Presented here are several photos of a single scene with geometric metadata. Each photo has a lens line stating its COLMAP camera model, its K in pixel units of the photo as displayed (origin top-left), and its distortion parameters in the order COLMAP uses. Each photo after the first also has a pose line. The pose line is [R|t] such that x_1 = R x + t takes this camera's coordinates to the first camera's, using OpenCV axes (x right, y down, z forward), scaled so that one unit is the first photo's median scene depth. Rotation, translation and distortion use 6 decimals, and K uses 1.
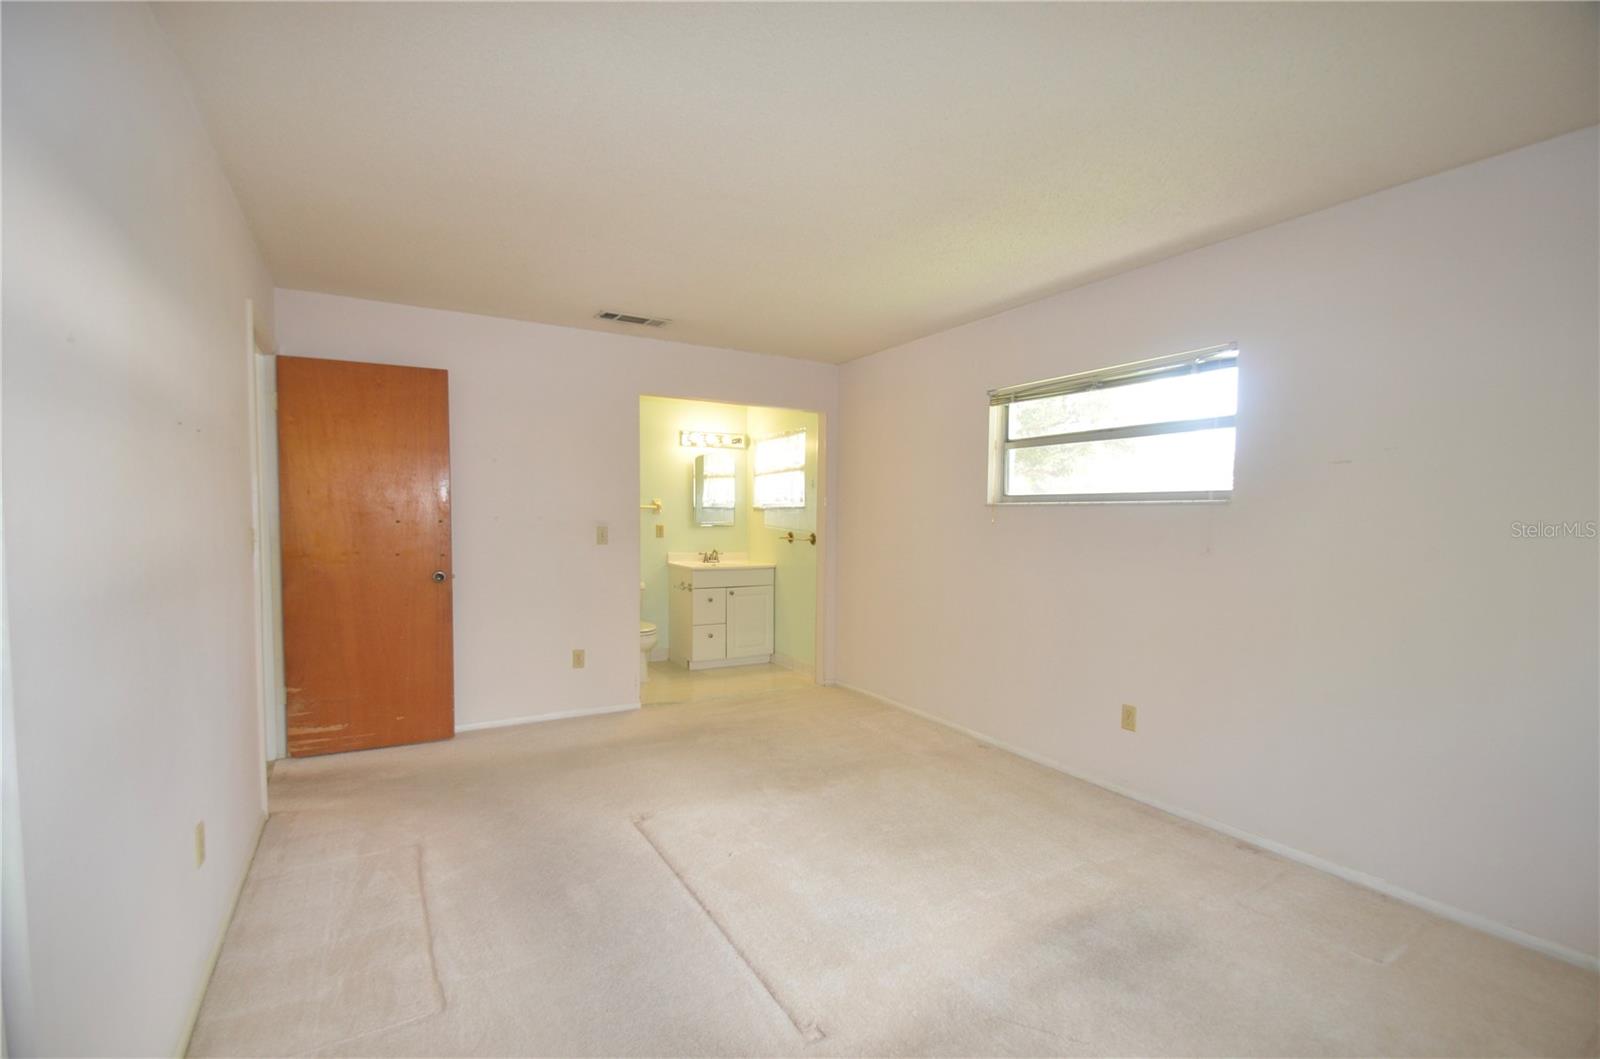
lens RADIAL K [[703.8, 0, 791.8], [0, 703.8, 548.7], [0, 0, 1]] dist [0.013866, -0.014553]
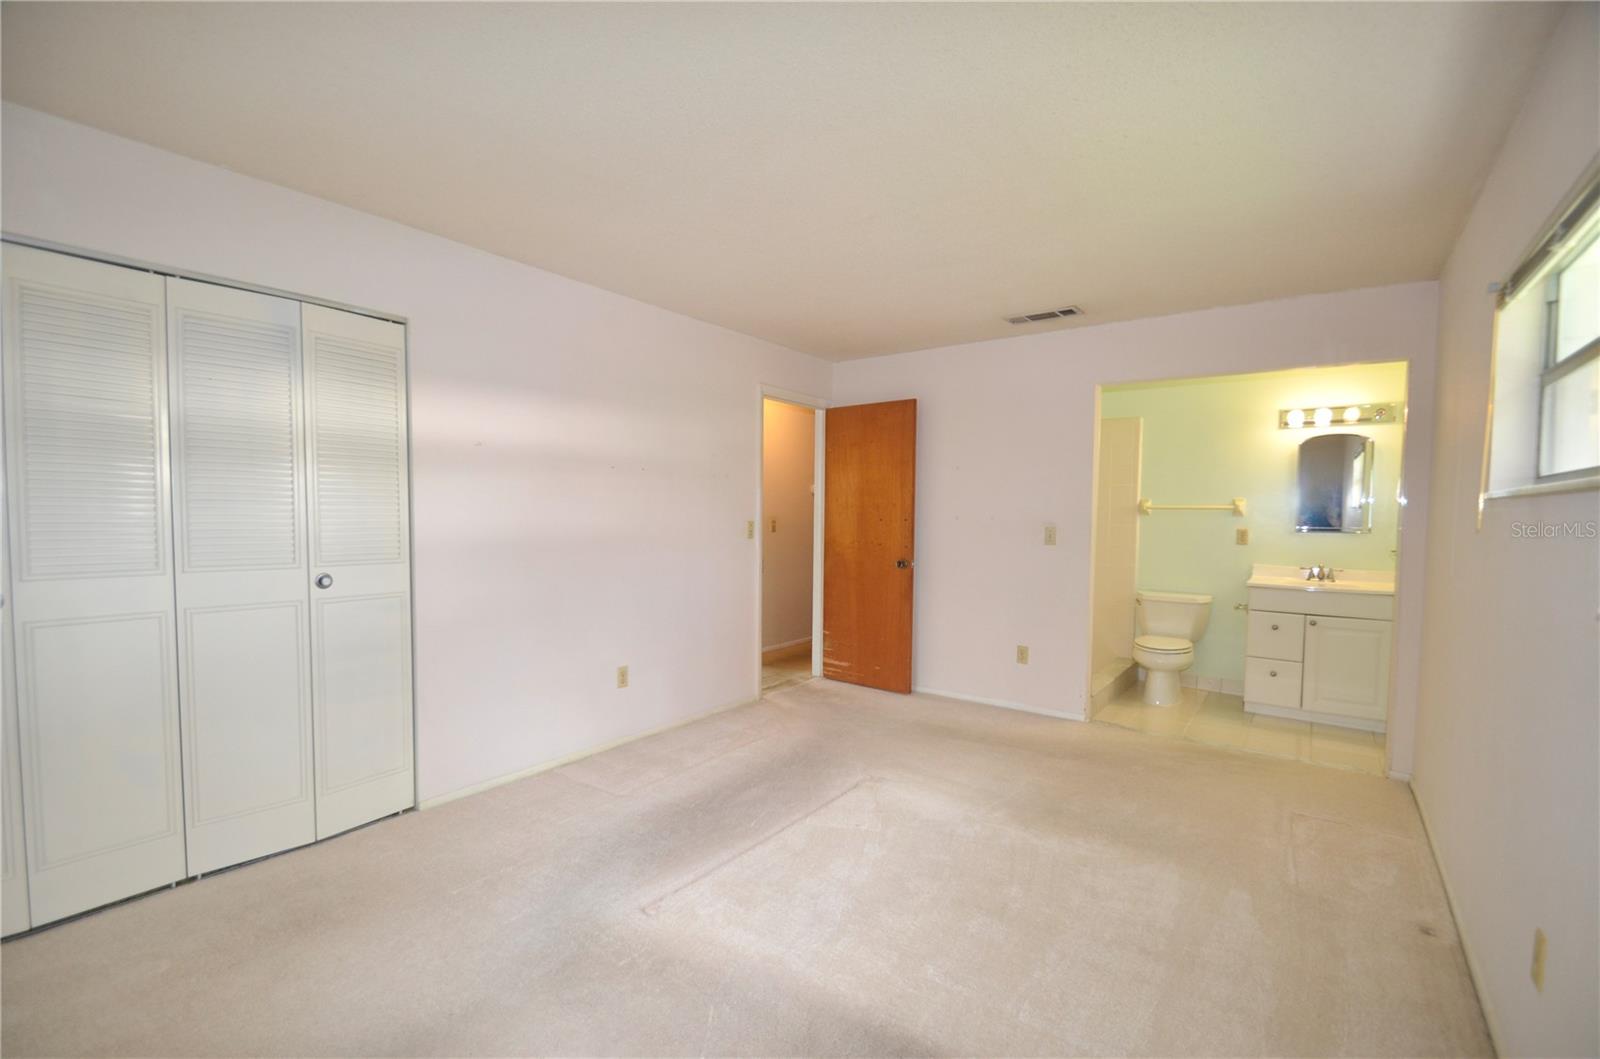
lens RADIAL K [[703.8, 0, 791.8], [0, 703.8, 548.7], [0, 0, 1]] dist [0.013866, -0.014553]
pose [[0.401670, 0.045622, -0.914647, 0.520870], [-0.051213, 0.998314, 0.027305, -0.010211], [0.914351, 0.035874, 0.403330, 0.279583]]
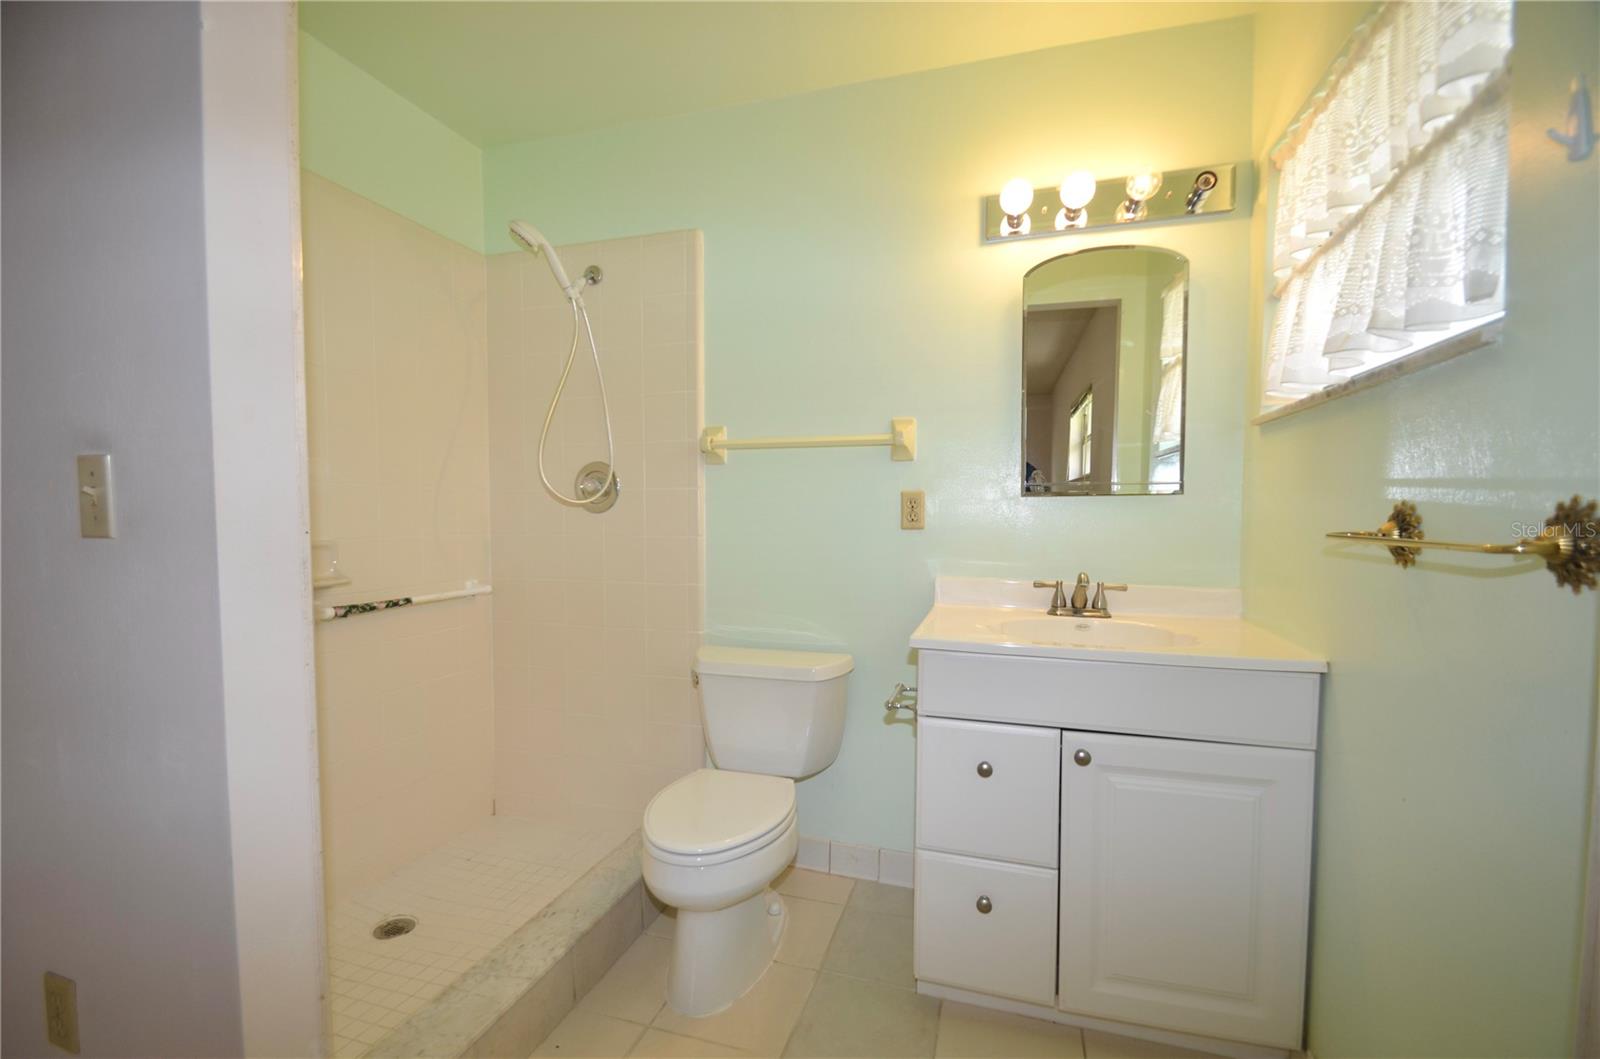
lens RADIAL K [[703.8, 0, 791.8], [0, 703.8, 548.7], [0, 0, 1]] dist [0.013866, -0.014553]
pose [[0.677887, 0.032484, -0.734448, 0.034118], [-0.028588, 0.999432, 0.017818, -0.015831], [0.734610, 0.008918, 0.678431, 1.069895]]
